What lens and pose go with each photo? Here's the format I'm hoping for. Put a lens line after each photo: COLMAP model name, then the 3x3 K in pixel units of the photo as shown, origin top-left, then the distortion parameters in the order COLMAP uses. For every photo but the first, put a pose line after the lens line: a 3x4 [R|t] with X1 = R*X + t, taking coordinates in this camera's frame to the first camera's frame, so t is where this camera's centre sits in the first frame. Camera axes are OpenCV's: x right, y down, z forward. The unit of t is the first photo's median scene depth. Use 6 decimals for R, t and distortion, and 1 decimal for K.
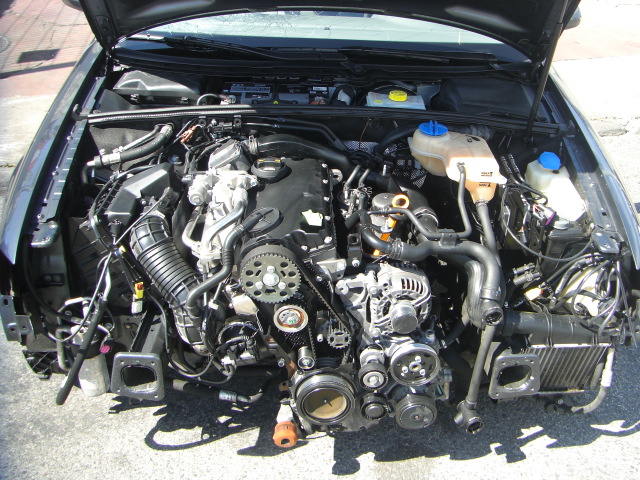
lens RADIAL K [[710.0, 0, 323.4], [0, 710.0, 235.4], [0, 0, 1]] dist [-0.139922, 0.000000]
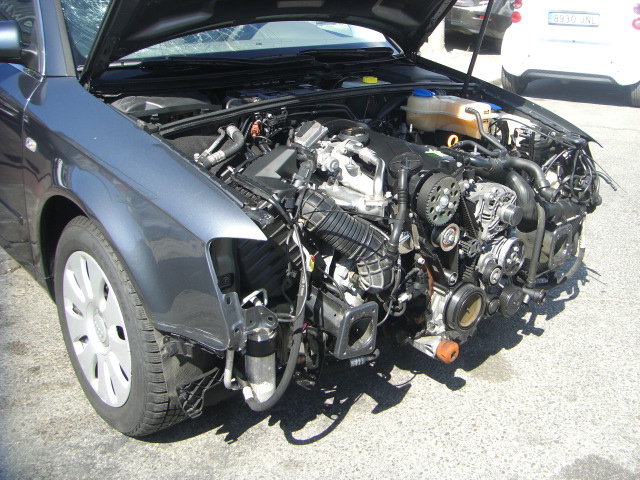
lens RADIAL K [[710.0, 0, 341.4], [0, 710.0, 230.3], [0, 0, 1]] dist [-0.139922, 0.000000]
pose [[0.774399, -0.237943, 0.586250, -0.705320], [0.321324, 0.946105, -0.040451, 0.077462], [-0.545029, 0.219702, 0.809120, 0.113218]]
